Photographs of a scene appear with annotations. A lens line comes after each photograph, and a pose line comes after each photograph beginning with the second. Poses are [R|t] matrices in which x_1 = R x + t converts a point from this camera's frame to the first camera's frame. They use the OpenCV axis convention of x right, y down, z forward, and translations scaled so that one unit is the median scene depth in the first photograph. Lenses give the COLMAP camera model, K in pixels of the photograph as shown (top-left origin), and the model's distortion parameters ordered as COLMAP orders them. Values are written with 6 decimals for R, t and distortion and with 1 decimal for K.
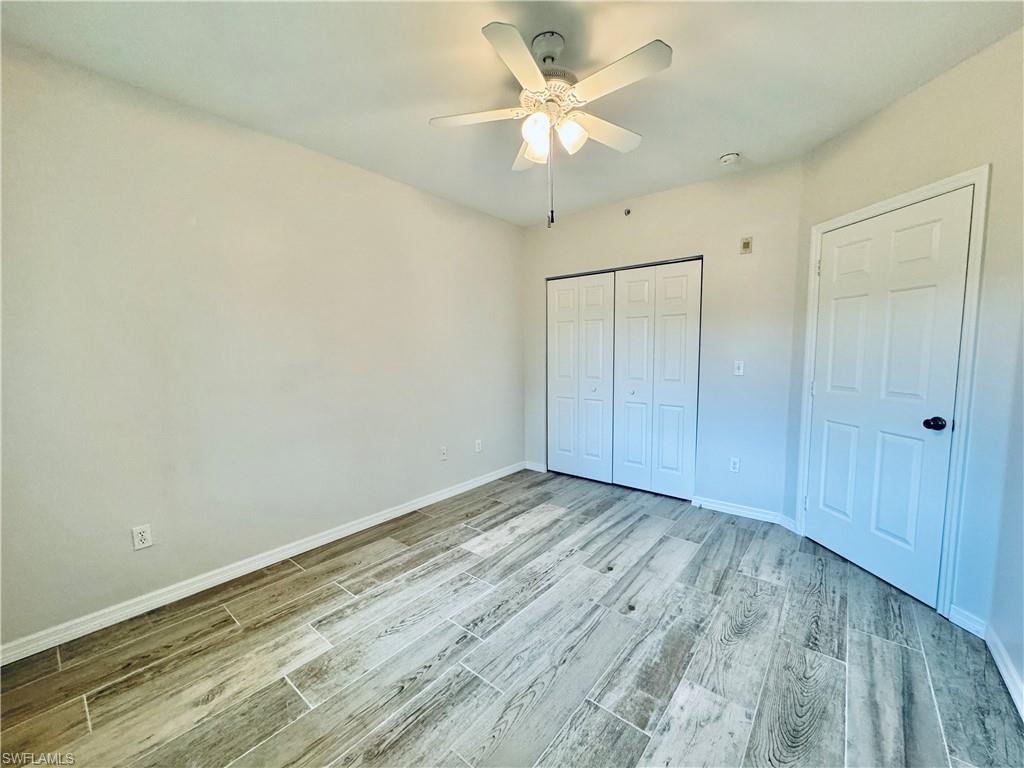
lens RADIAL K [[407.2, 0, 511.9], [0, 407.2, 386.5], [0, 0, 1]] dist [-0.002609, 0.000497]
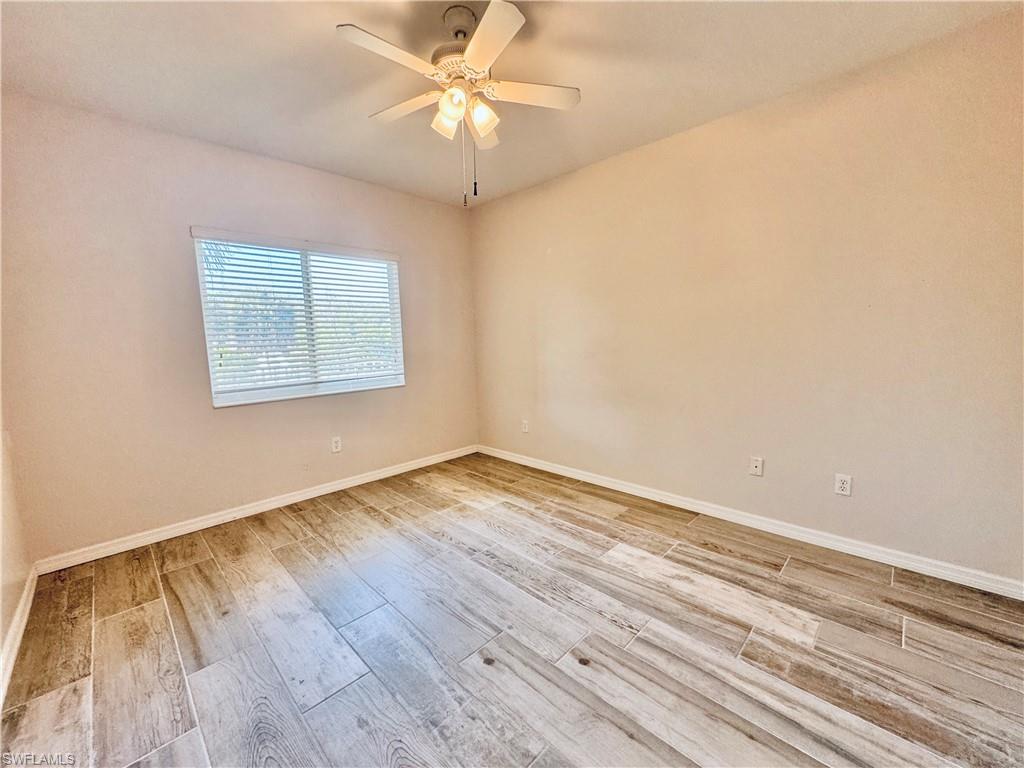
lens RADIAL K [[407.2, 0, 511.9], [0, 407.2, 386.5], [0, 0, 1]] dist [-0.002609, 0.000497]
pose [[-0.082884, 0.132792, -0.987672, 0.853644], [-0.066672, 0.988123, 0.138448, -0.071526], [0.994326, 0.077325, -0.073046, 0.918342]]
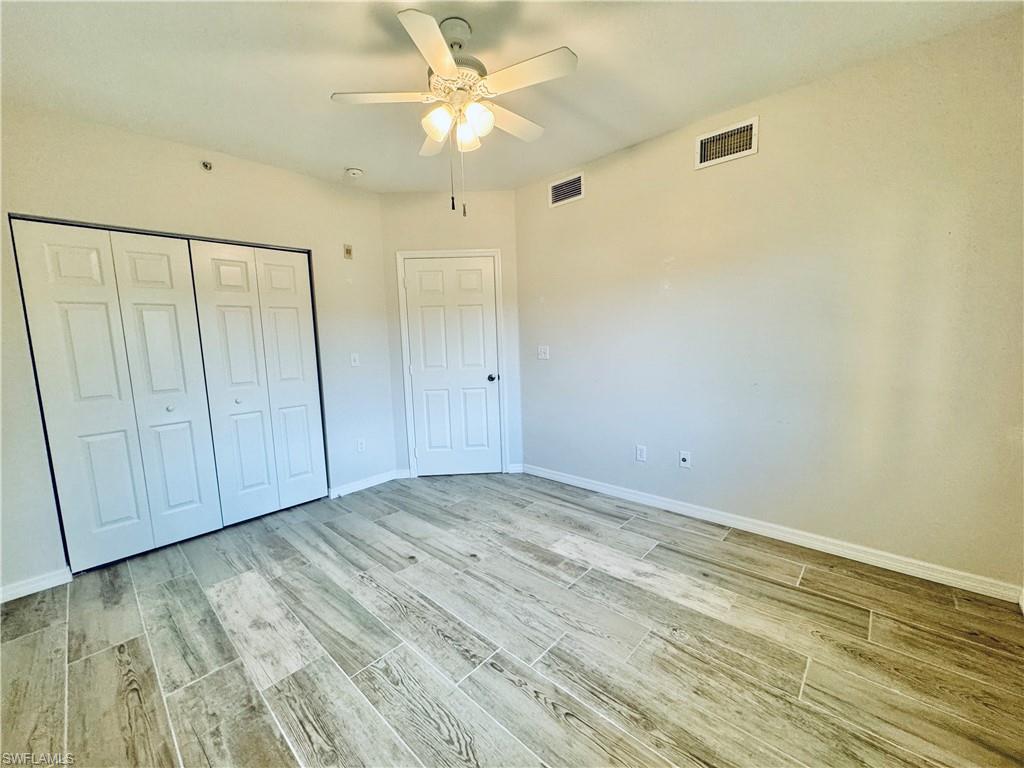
lens RADIAL K [[407.2, 0, 511.9], [0, 407.2, 386.5], [0, 0, 1]] dist [-0.002609, 0.000497]
pose [[0.053408, -0.111843, 0.992290, -0.716172], [0.125032, 0.986637, 0.104476, -0.047209], [-0.990714, 0.118488, 0.066678, 0.650223]]
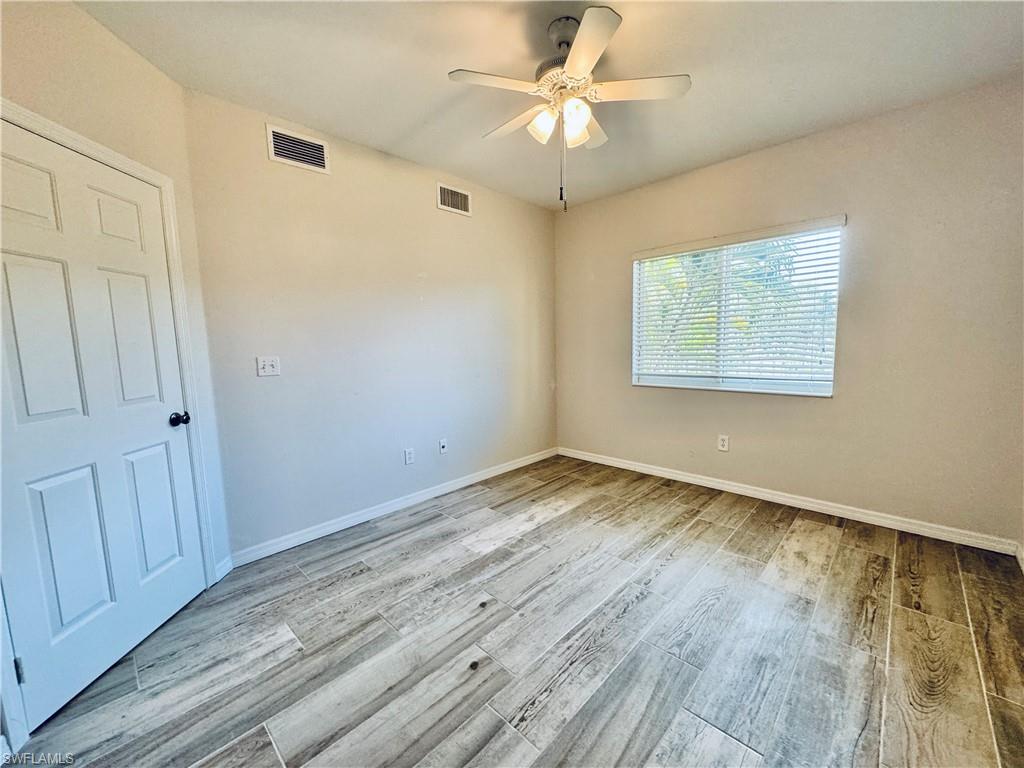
lens RADIAL K [[407.2, 0, 511.9], [0, 407.2, 386.5], [0, 0, 1]] dist [-0.002609, 0.000497]
pose [[-0.996378, 0.026781, 0.080704, 0.117412], [0.042711, 0.978317, 0.202660, -0.129401], [-0.073527, 0.205373, -0.975918, 1.580460]]
